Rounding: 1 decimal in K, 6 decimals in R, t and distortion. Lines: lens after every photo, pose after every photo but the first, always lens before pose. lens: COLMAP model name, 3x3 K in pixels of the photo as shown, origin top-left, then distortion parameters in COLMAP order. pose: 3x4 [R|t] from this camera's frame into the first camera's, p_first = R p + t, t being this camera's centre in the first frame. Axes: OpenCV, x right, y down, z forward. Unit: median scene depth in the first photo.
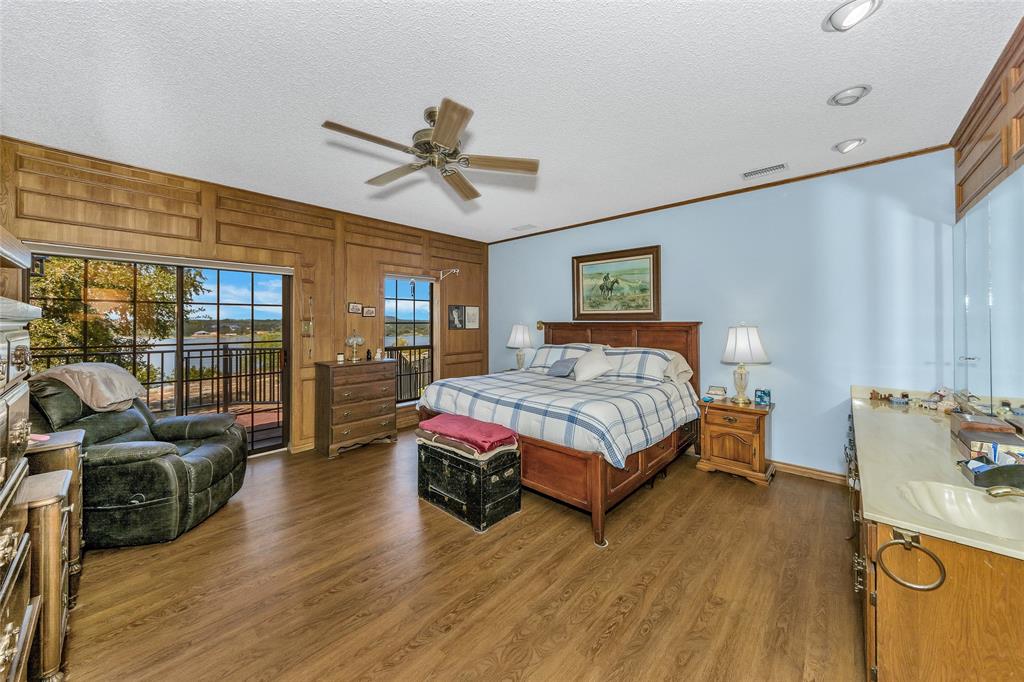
lens RADIAL K [[368.6, 0, 517.0], [0, 368.6, 319.9], [0, 0, 1]] dist [0.001079, -0.000032]
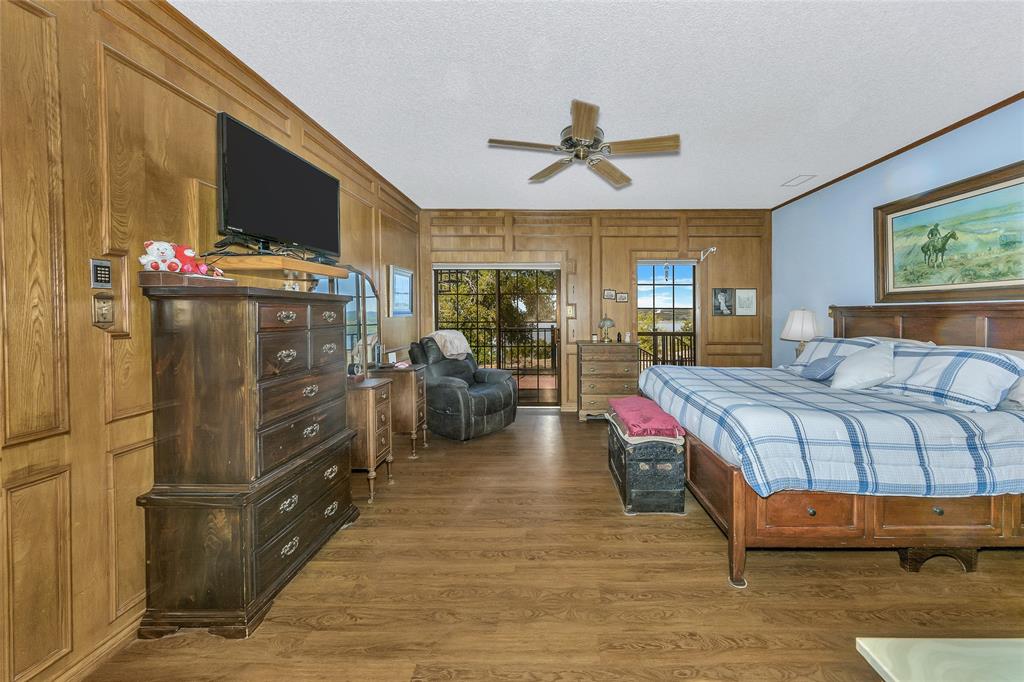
lens RADIAL K [[368.6, 0, 517.0], [0, 368.6, 319.9], [0, 0, 1]] dist [0.001079, -0.000032]
pose [[0.659870, 0.021001, -0.751086, 0.276186], [0.001743, 0.999564, 0.029480, 0.013974], [0.751378, -0.020762, 0.659545, 0.081746]]
